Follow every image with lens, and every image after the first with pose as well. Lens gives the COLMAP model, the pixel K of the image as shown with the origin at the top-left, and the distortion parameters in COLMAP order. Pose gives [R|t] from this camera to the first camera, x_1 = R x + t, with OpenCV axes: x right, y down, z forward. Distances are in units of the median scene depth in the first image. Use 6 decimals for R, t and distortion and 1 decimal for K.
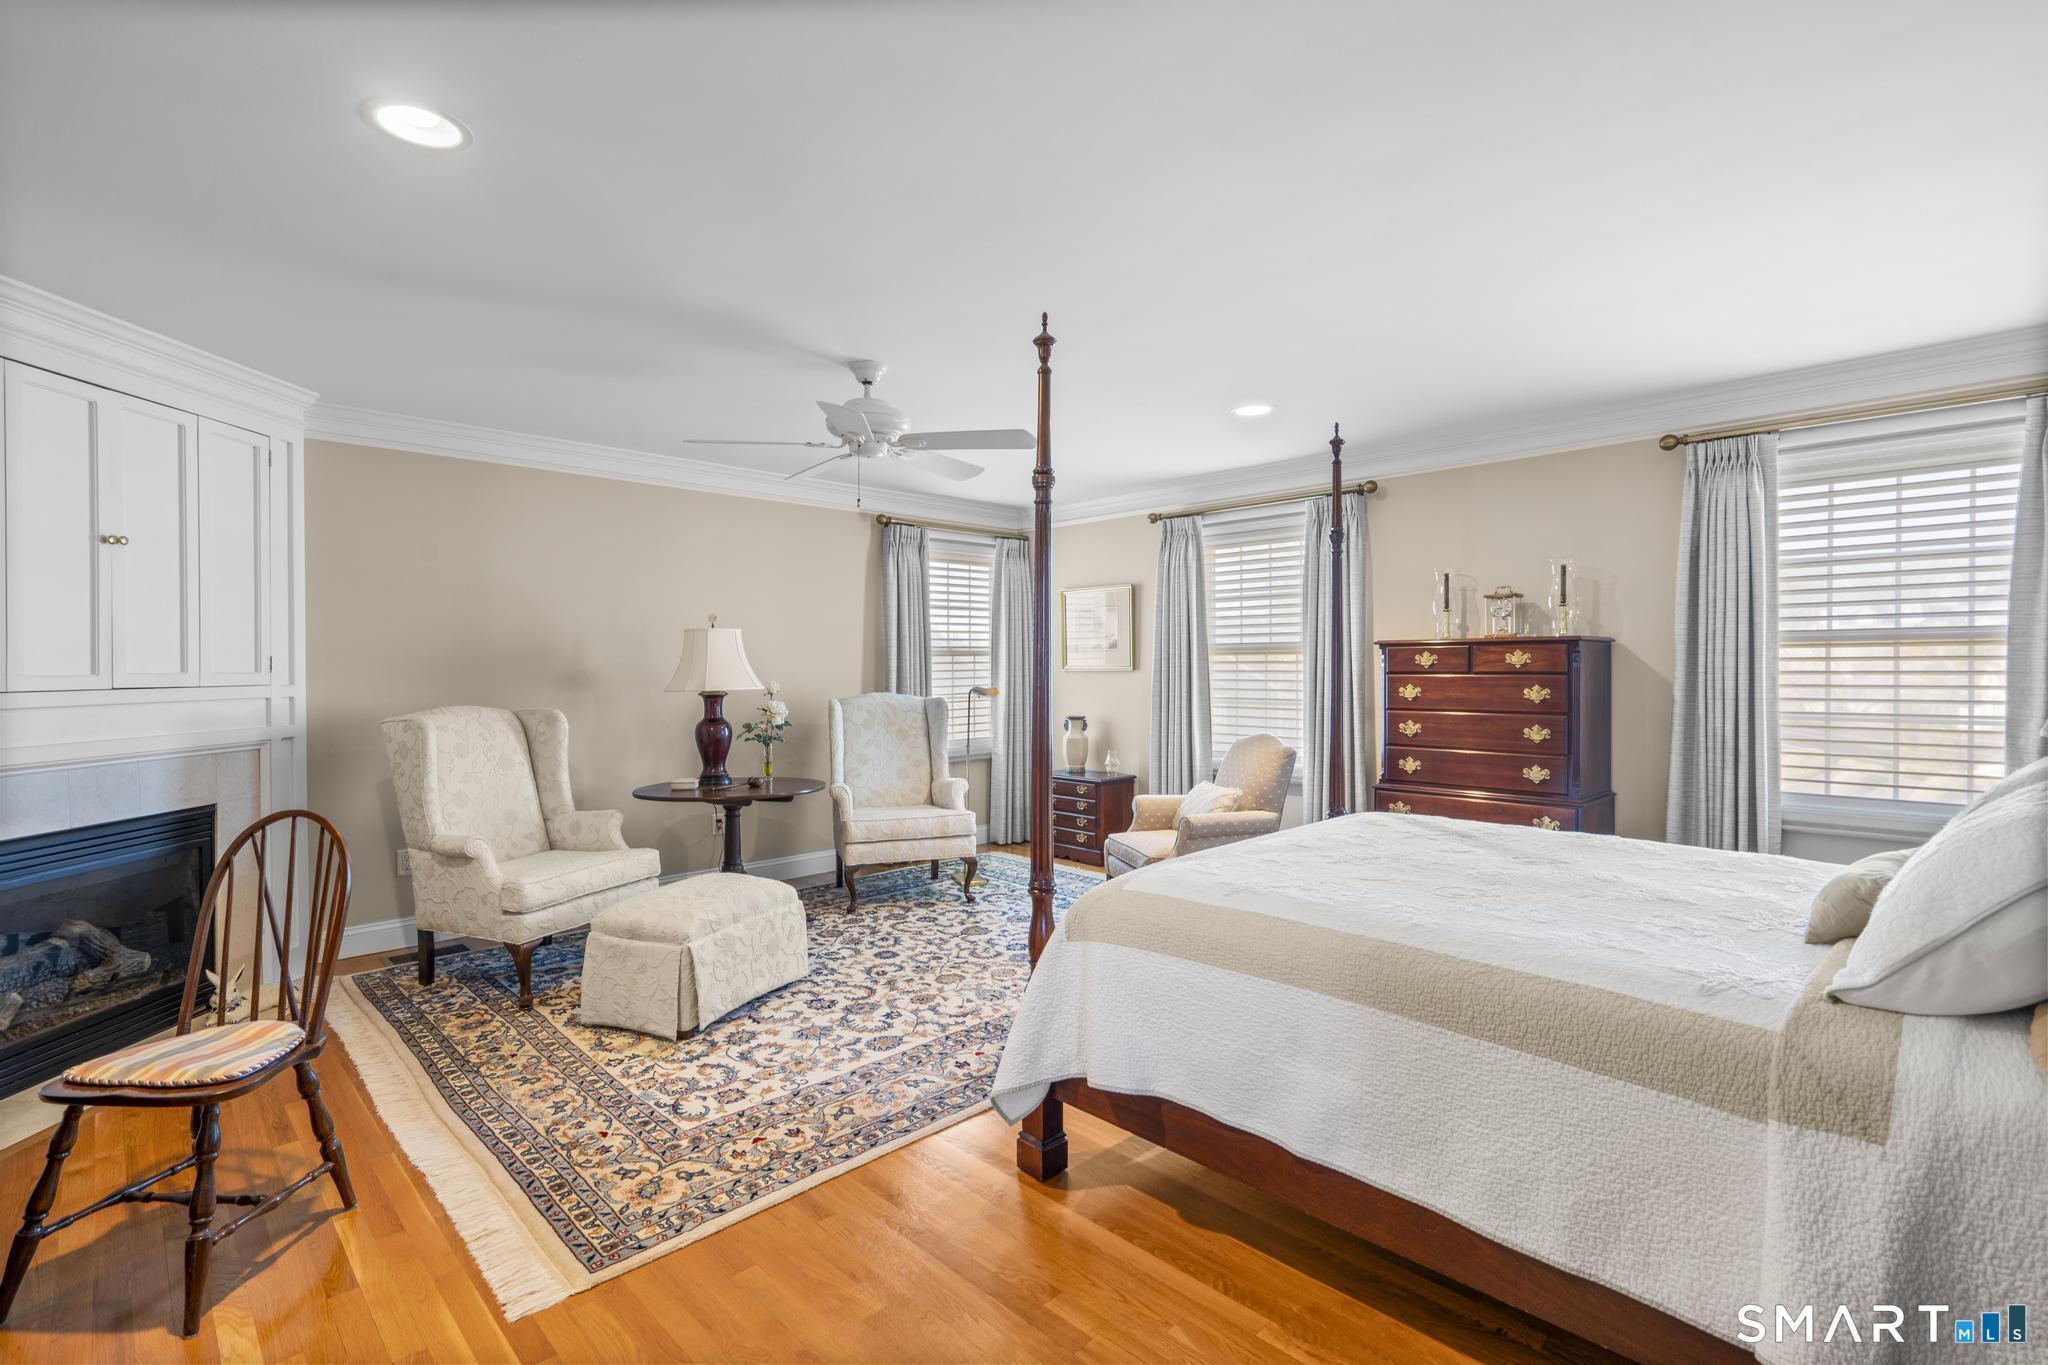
lens RADIAL K [[945.9, 0, 1021.9], [0, 945.9, 675.7], [0, 0, 1]] dist [-0.001007, 0.001370]
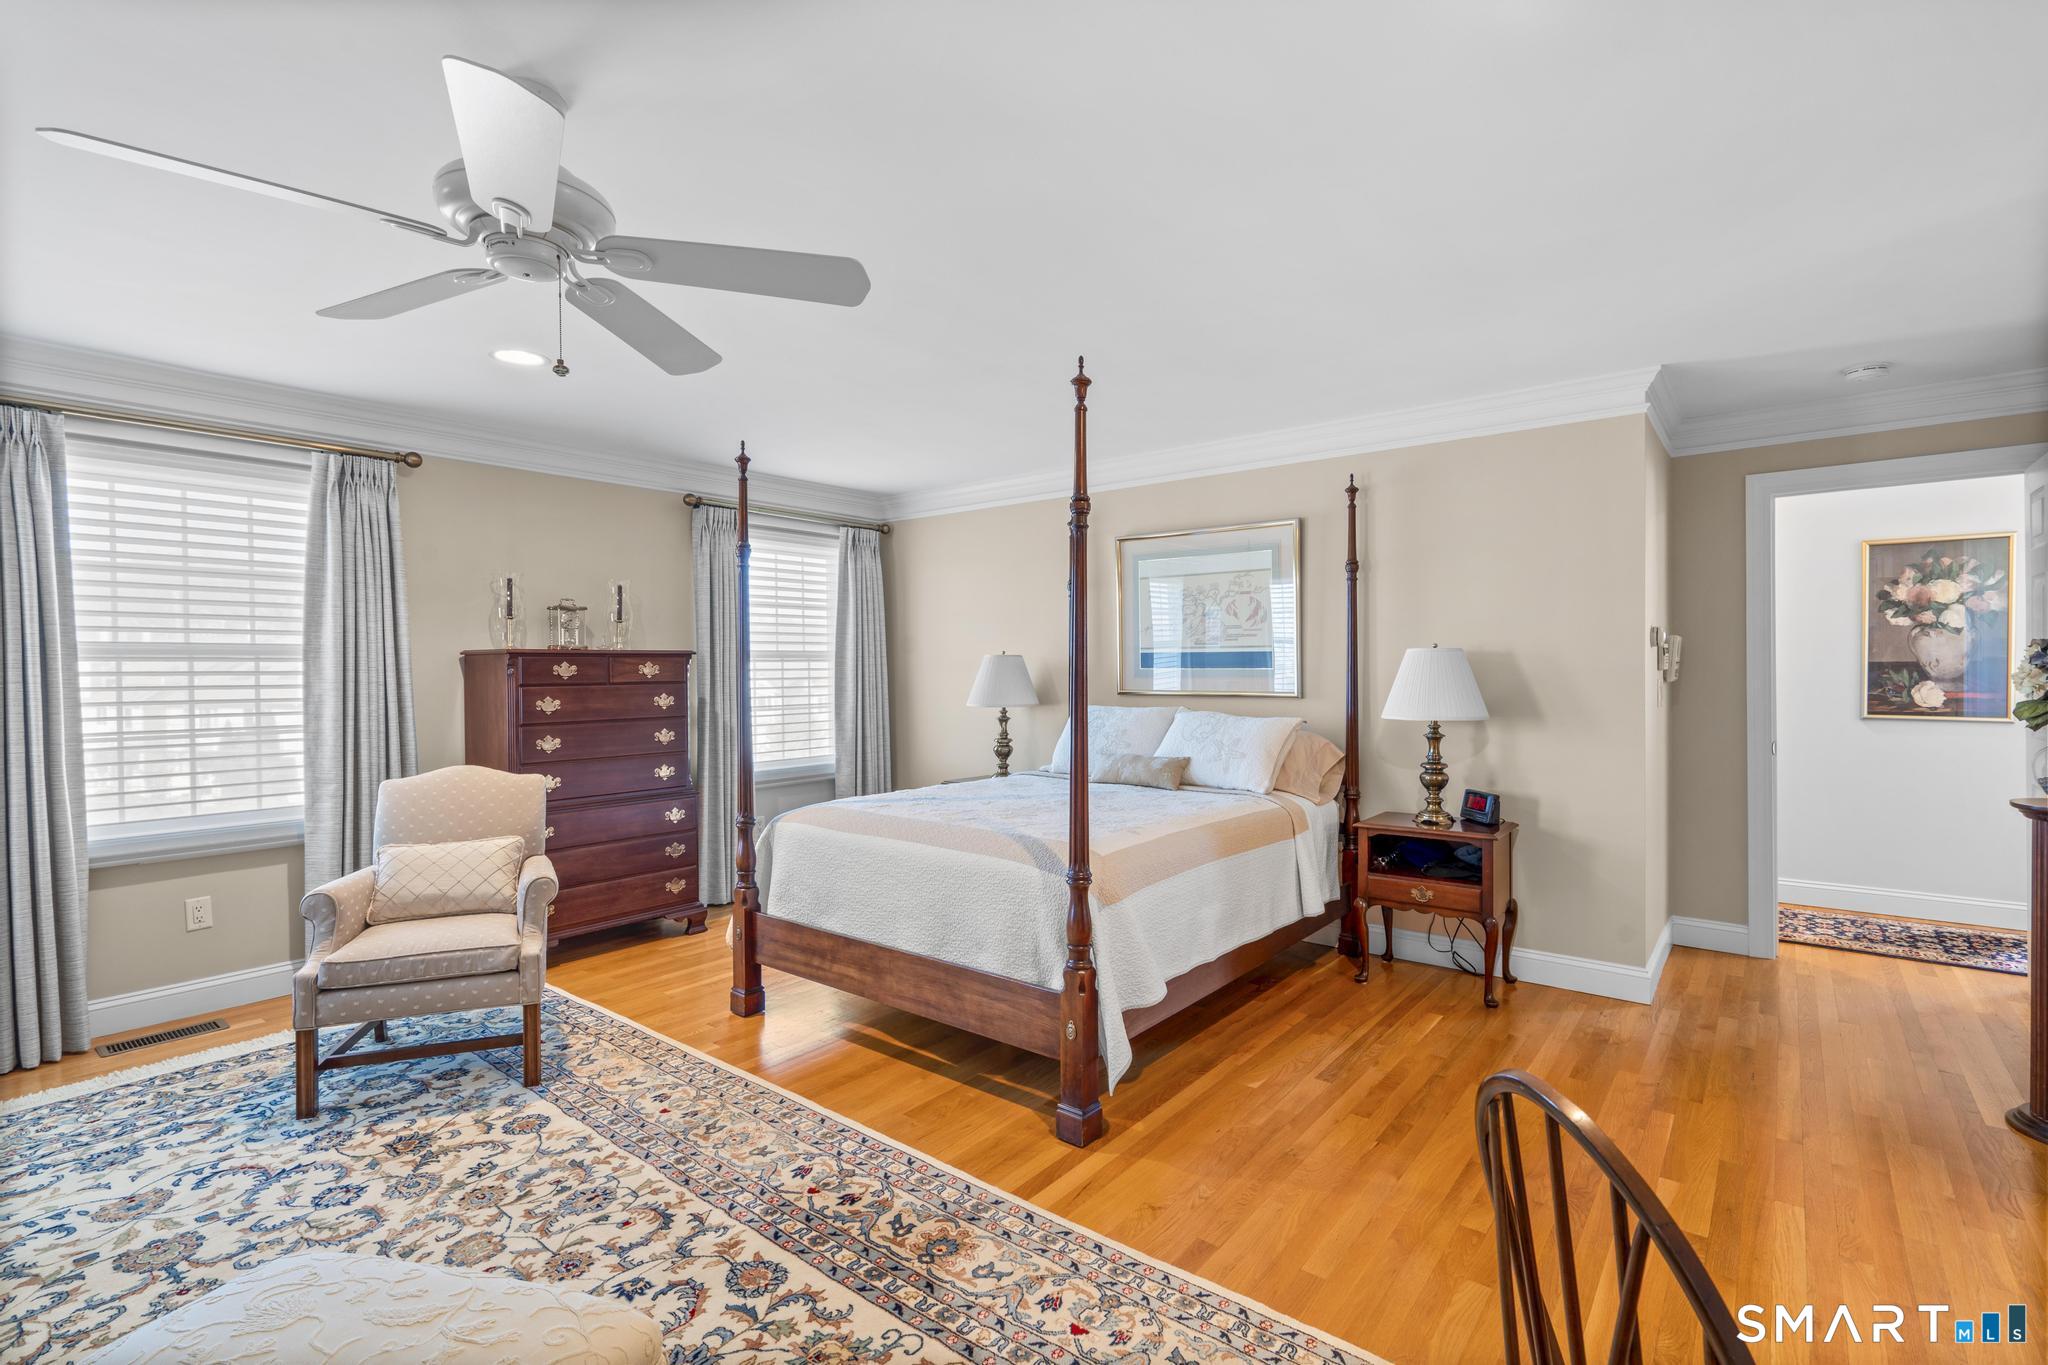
lens RADIAL K [[945.9, 0, 1027.5], [0, 945.9, 672.2], [0, 0, 1]] dist [-0.001007, 0.001370]
pose [[-0.119992, 0.002098, 0.992773, -0.733315], [0.018289, 0.999833, 0.000098, -0.008843], [-0.992606, 0.018169, -0.120011, 0.824993]]
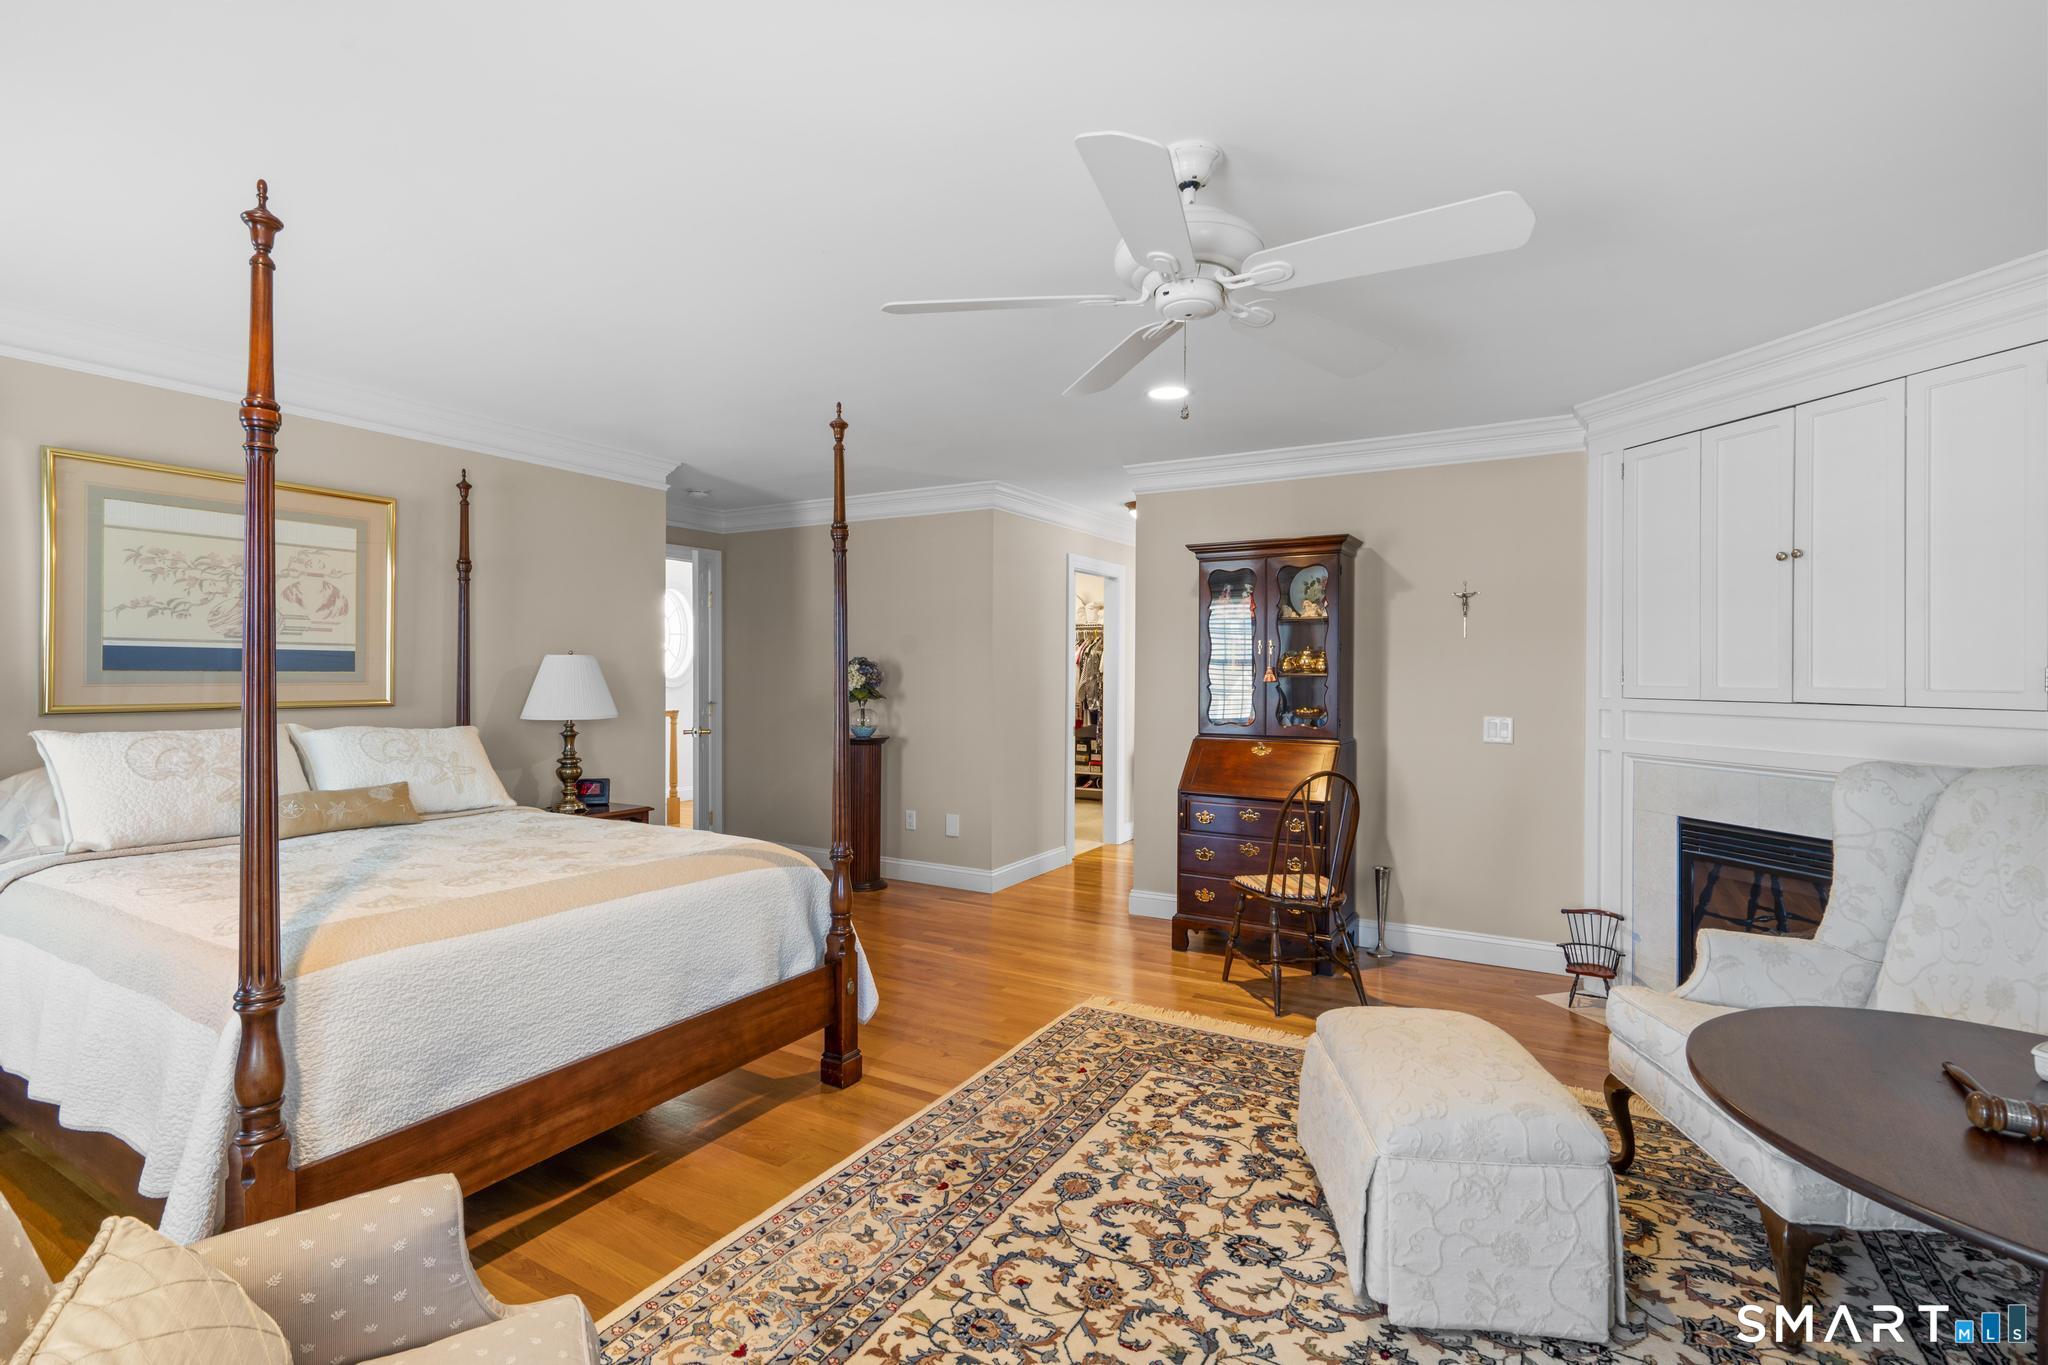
lens RADIAL K [[945.9, 0, 1018.6], [0, 945.9, 682.5], [0, 0, 1]] dist [-0.001007, 0.001370]
pose [[-0.963384, 0.001706, -0.268119, 0.090946], [-0.004676, 0.999721, 0.023163, -0.024129], [0.268084, 0.023569, -0.963107, 1.575452]]
